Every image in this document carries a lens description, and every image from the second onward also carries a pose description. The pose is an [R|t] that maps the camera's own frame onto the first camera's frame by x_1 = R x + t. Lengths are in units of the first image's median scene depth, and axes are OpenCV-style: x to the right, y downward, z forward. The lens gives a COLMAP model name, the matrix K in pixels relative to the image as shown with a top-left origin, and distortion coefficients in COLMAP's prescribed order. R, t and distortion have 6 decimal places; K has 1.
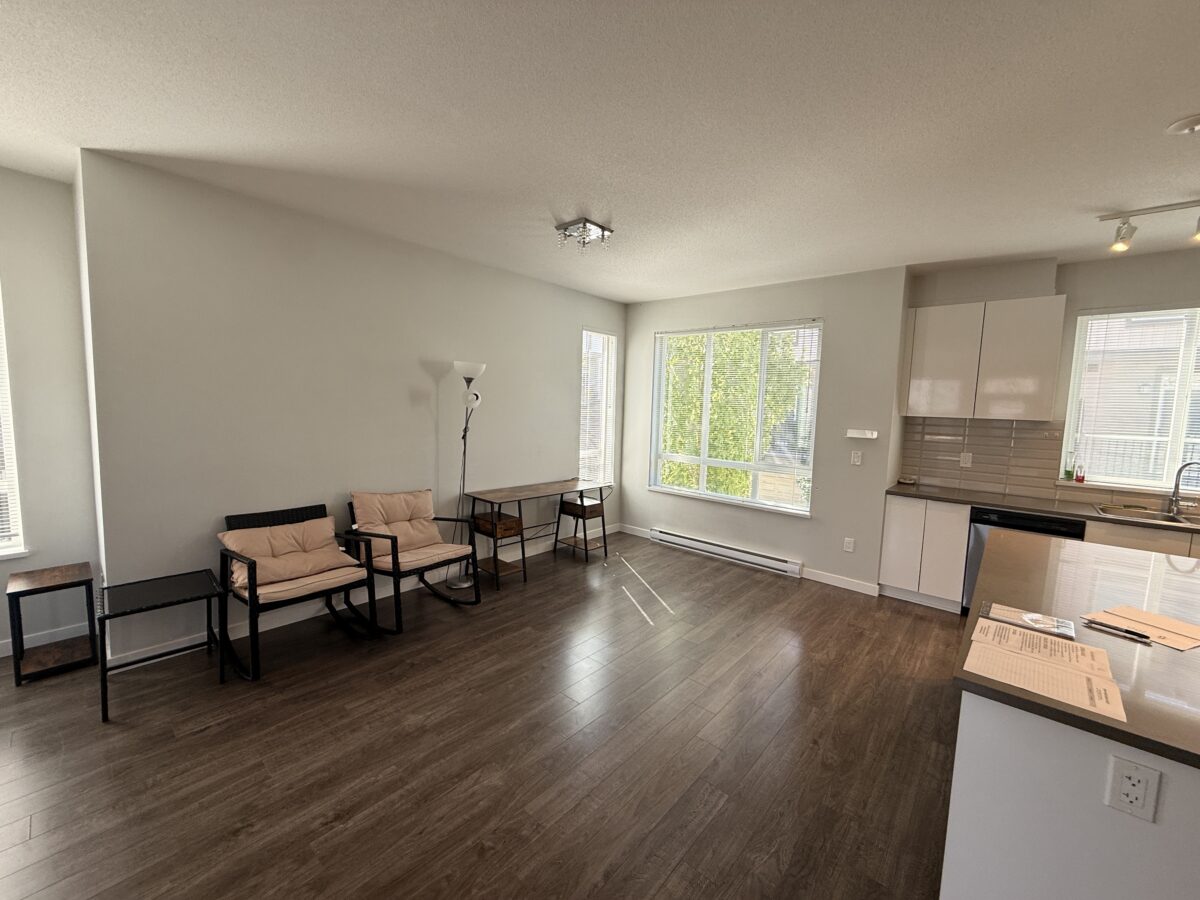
lens RADIAL K [[478.5, 0, 600.5], [0, 478.5, 443.9], [0, 0, 1]] dist [0.002761, -0.000442]
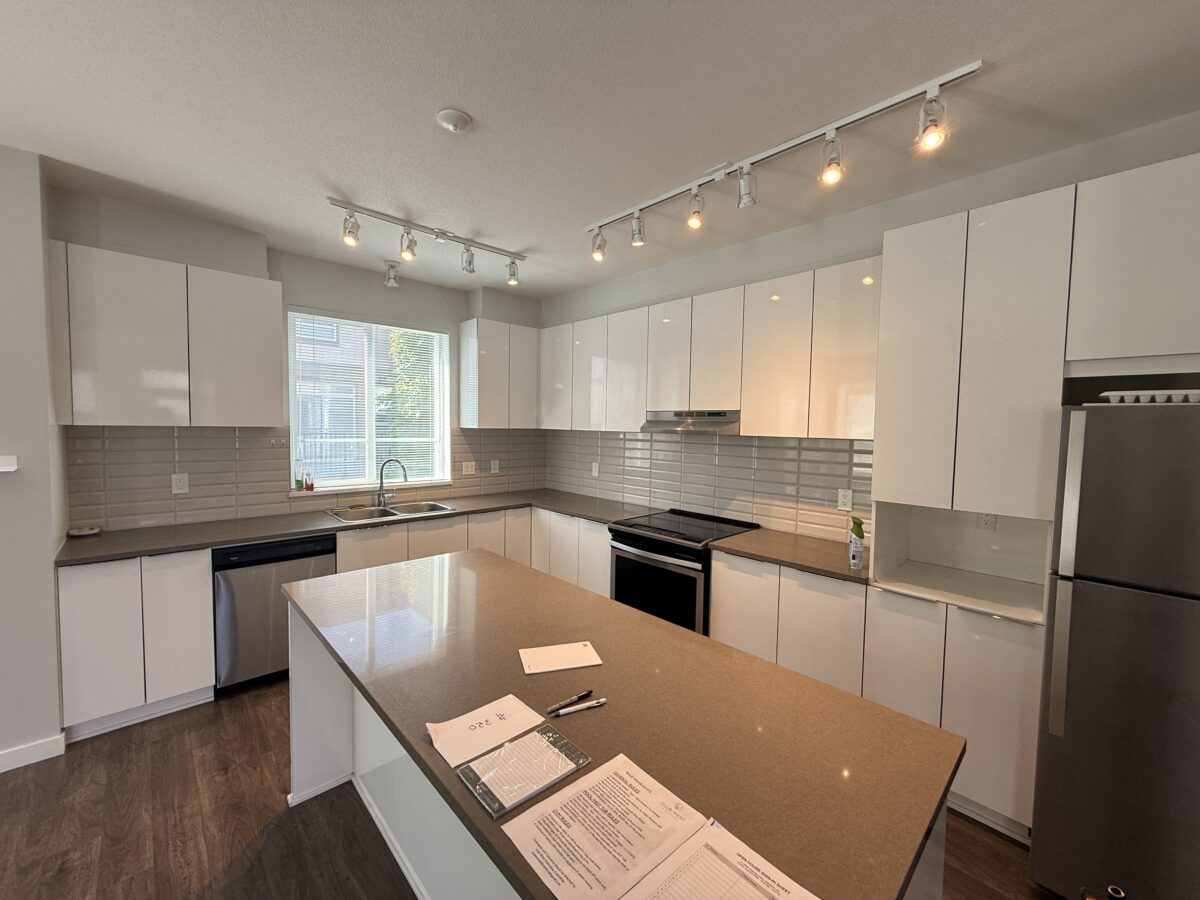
lens RADIAL K [[478.5, 0, 601.5], [0, 478.5, 451.2], [0, 0, 1]] dist [0.002761, -0.000442]
pose [[0.100748, -0.083847, 0.991373, 0.137701], [0.068180, 0.994682, 0.077199, -0.033153], [-0.992573, 0.059815, 0.105929, 0.349996]]
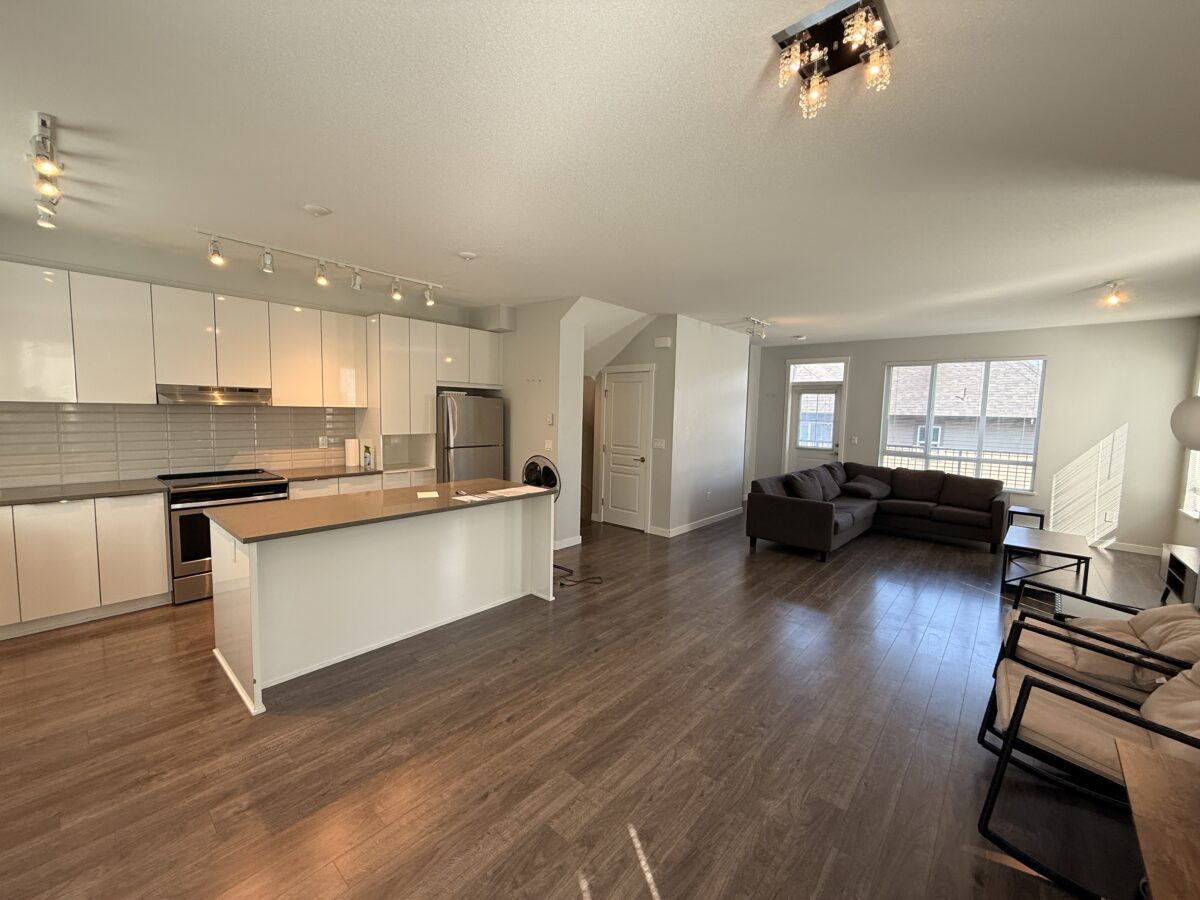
lens RADIAL K [[478.5, 0, 595.8], [0, 478.5, 449.9], [0, 0, 1]] dist [0.002761, -0.000442]
pose [[-0.998580, -0.052897, 0.006272, 0.157195], [-0.051109, 0.984636, 0.166973, -0.114490], [-0.015008, 0.166415, -0.985942, 1.392969]]
